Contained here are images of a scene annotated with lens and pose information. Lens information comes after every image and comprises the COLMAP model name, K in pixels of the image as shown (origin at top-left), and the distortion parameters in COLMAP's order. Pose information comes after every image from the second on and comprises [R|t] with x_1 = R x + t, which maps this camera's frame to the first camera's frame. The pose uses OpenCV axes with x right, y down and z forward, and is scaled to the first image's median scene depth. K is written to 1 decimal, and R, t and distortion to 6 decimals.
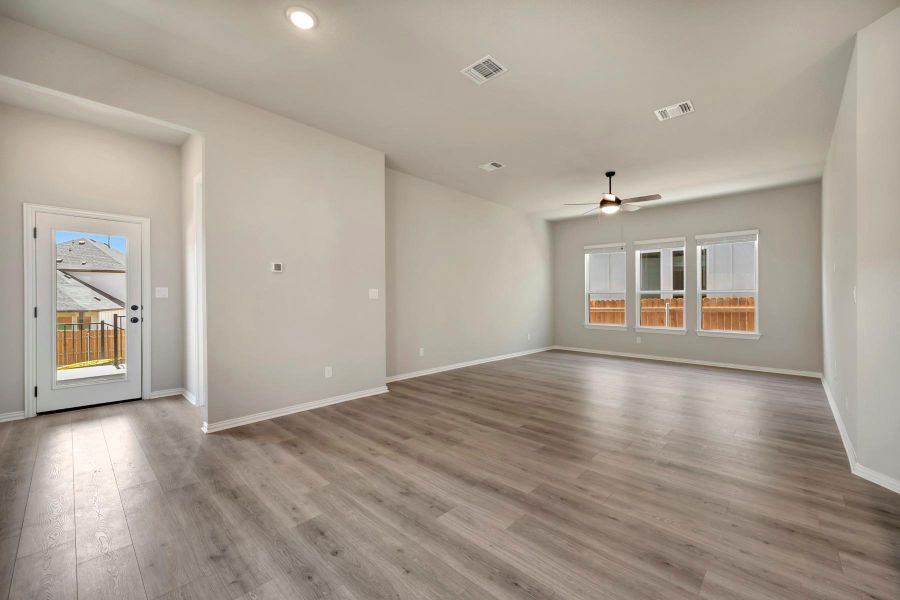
lens RADIAL K [[360.0, 0, 454.1], [0, 360.0, 302.0], [0, 0, 1]] dist [-0.000075, 0.000024]
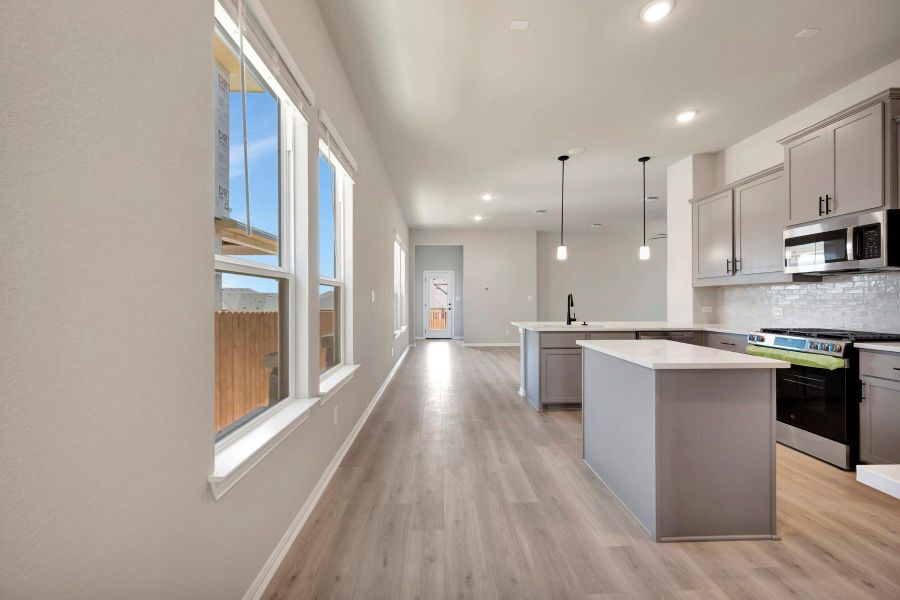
lens RADIAL K [[357.6, 0, 451.6], [0, 357.6, 298.6], [0, 0, 1]] dist [0.000042, 0.000077]
pose [[0.707501, -0.008446, -0.706662, 0.936581], [-0.002479, 0.999893, -0.014433, 0.012297], [0.706708, 0.011963, 0.707404, -0.813878]]
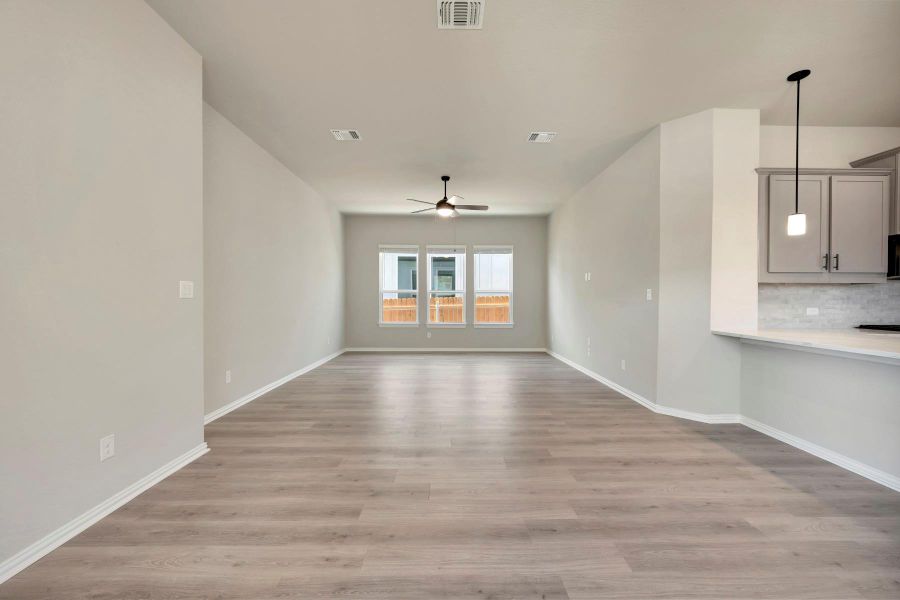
lens RADIAL K [[352.9, 0, 452.4], [0, 352.9, 300.0], [0, 0, 1]] dist [-0.000803, -0.000033]
pose [[0.721449, -0.005262, 0.692447, -0.306139], [0.006050, 0.999981, 0.001295, -0.004619], [-0.692441, 0.003255, 0.721467, 0.289964]]
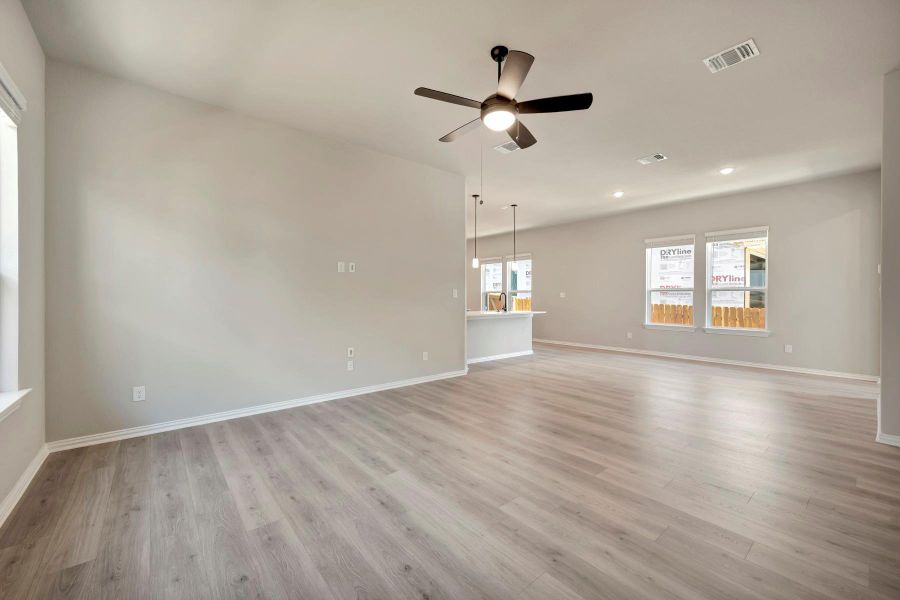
lens RADIAL K [[356.9, 0, 451.4], [0, 356.9, 297.5], [0, 0, 1]] dist [0.002851, 0.000121]
pose [[-0.992298, -0.008224, 0.123601, 0.526407], [-0.006807, 0.999906, 0.011877, -0.015568], [-0.123687, 0.010945, -0.992261, 1.802272]]
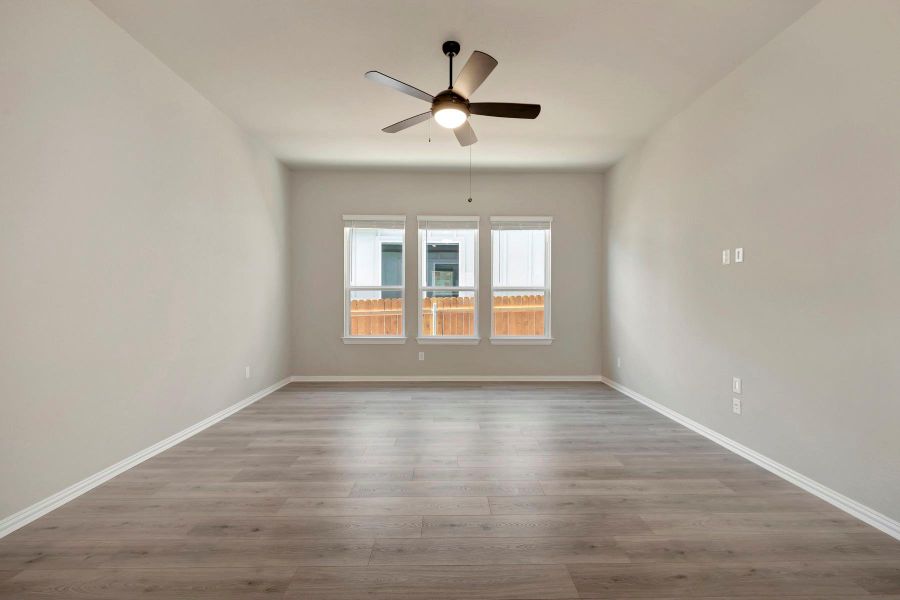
lens RADIAL K [[357.6, 0, 451.6], [0, 357.6, 298.6], [0, 0, 1]] dist [0.000042, 0.000077]
pose [[0.718958, -0.002210, 0.695050, 0.109951], [0.006194, 0.999976, -0.003228, -0.007627], [-0.695025, 0.006626, 0.718955, 0.758949]]
